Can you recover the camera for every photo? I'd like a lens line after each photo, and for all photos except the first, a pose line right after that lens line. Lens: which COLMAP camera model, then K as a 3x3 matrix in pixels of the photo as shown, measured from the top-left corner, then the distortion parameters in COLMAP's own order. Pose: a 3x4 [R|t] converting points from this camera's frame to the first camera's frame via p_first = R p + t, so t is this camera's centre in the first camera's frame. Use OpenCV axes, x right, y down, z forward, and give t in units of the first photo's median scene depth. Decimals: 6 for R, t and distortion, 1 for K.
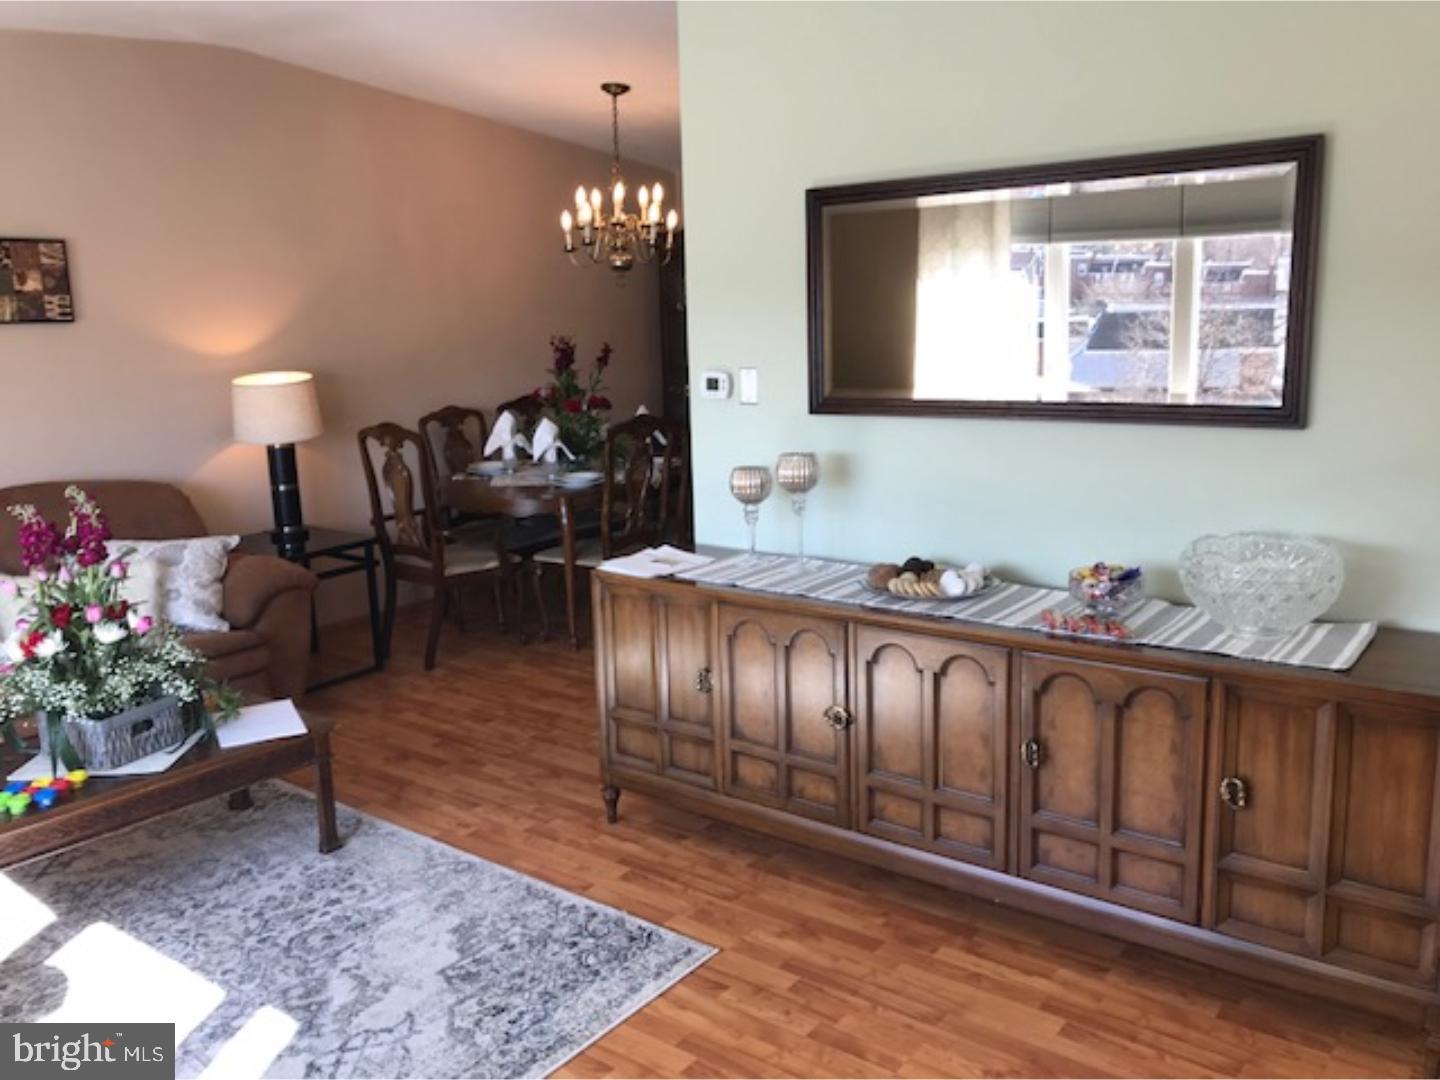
lens RADIAL K [[1199.1, 0, 720.0], [0, 1199.1, 540.0], [0, 0, 1]] dist [0.014012, 0.012391]
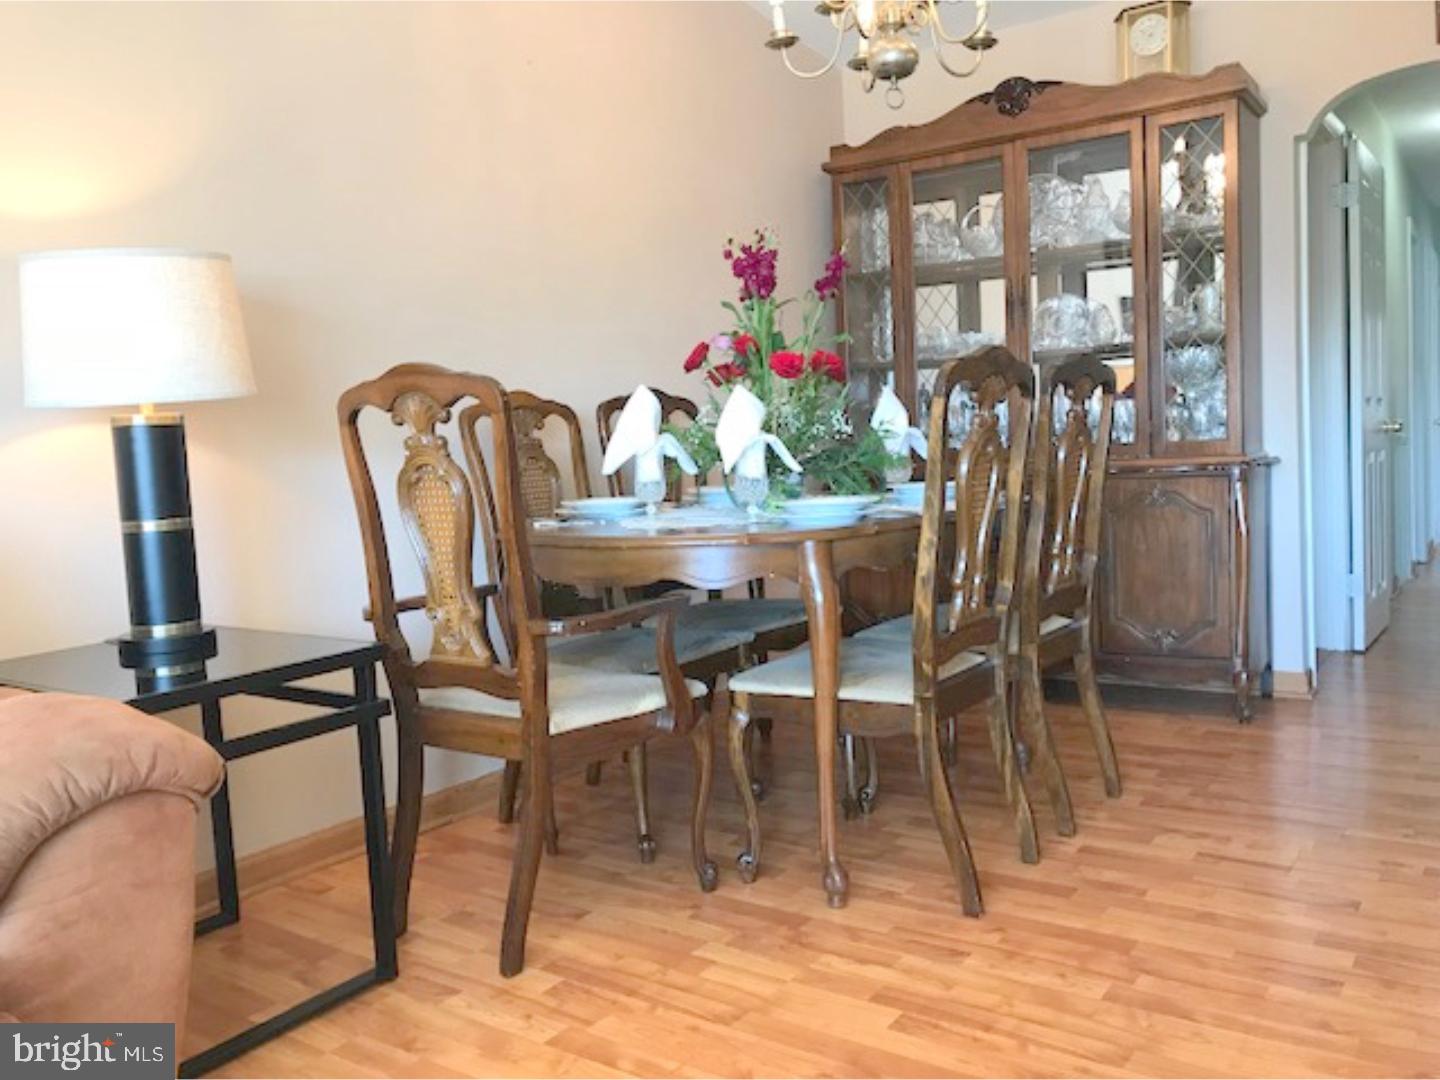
lens RADIAL K [[1199.1, 0, 720.0], [0, 1199.1, 540.0], [0, 0, 1]] dist [0.014012, 0.012391]
pose [[0.999528, -0.024453, 0.018609, -0.172592], [0.026270, 0.994167, -0.104604, 0.007856], [-0.015943, 0.105043, 0.994340, 0.569955]]
